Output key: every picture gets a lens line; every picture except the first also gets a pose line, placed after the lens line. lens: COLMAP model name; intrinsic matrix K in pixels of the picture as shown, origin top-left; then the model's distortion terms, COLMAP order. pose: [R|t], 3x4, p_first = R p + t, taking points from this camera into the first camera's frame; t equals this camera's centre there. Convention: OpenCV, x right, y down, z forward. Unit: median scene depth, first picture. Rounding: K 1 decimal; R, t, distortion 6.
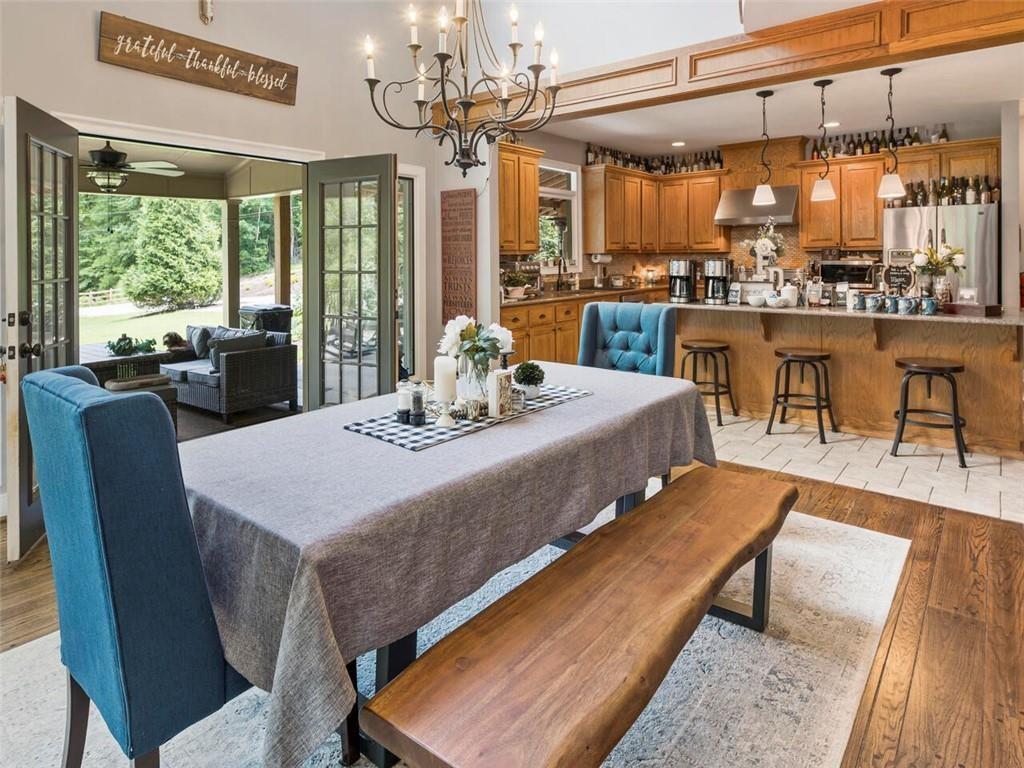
lens RADIAL K [[596.9, 0, 513.1], [0, 596.9, 267.3], [0, 0, 1]] dist [-0.001750, 0.000706]
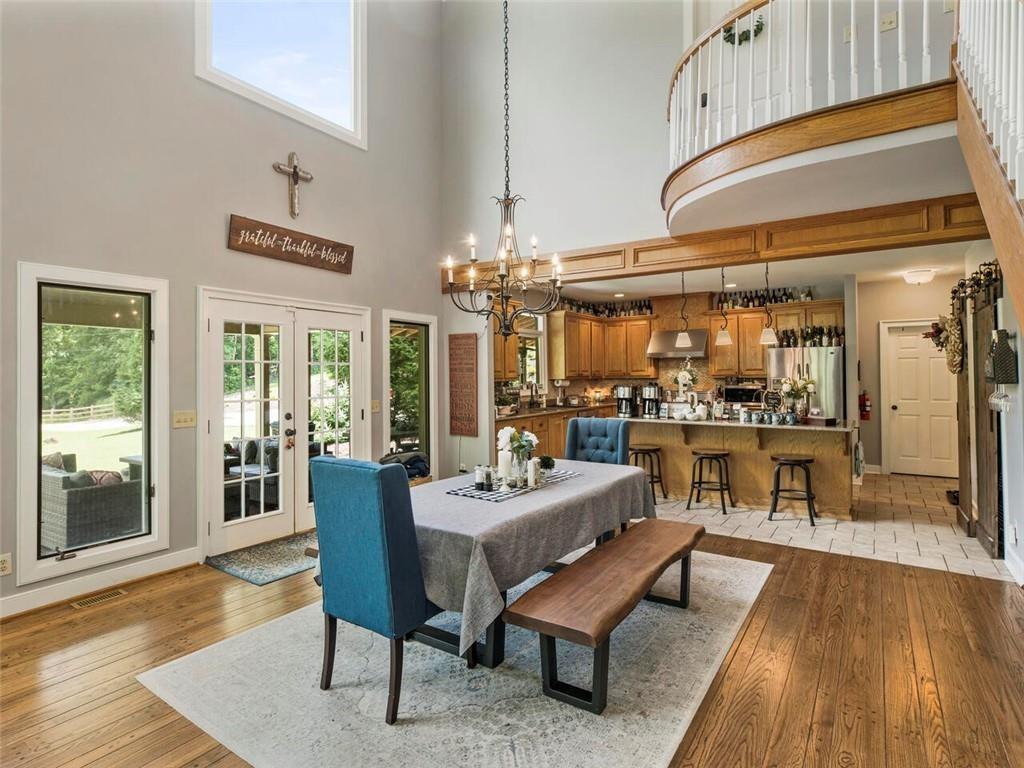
lens RADIAL K [[539.3, 0, 508.8], [0, 539.3, 366.7], [0, 0, 1]] dist [-0.001035, -0.000483]
pose [[0.996336, 0.003778, 0.085442, -0.107655], [-0.000949, 0.999451, -0.033130, -0.018193], [-0.085520, 0.032927, 0.995792, -0.251641]]
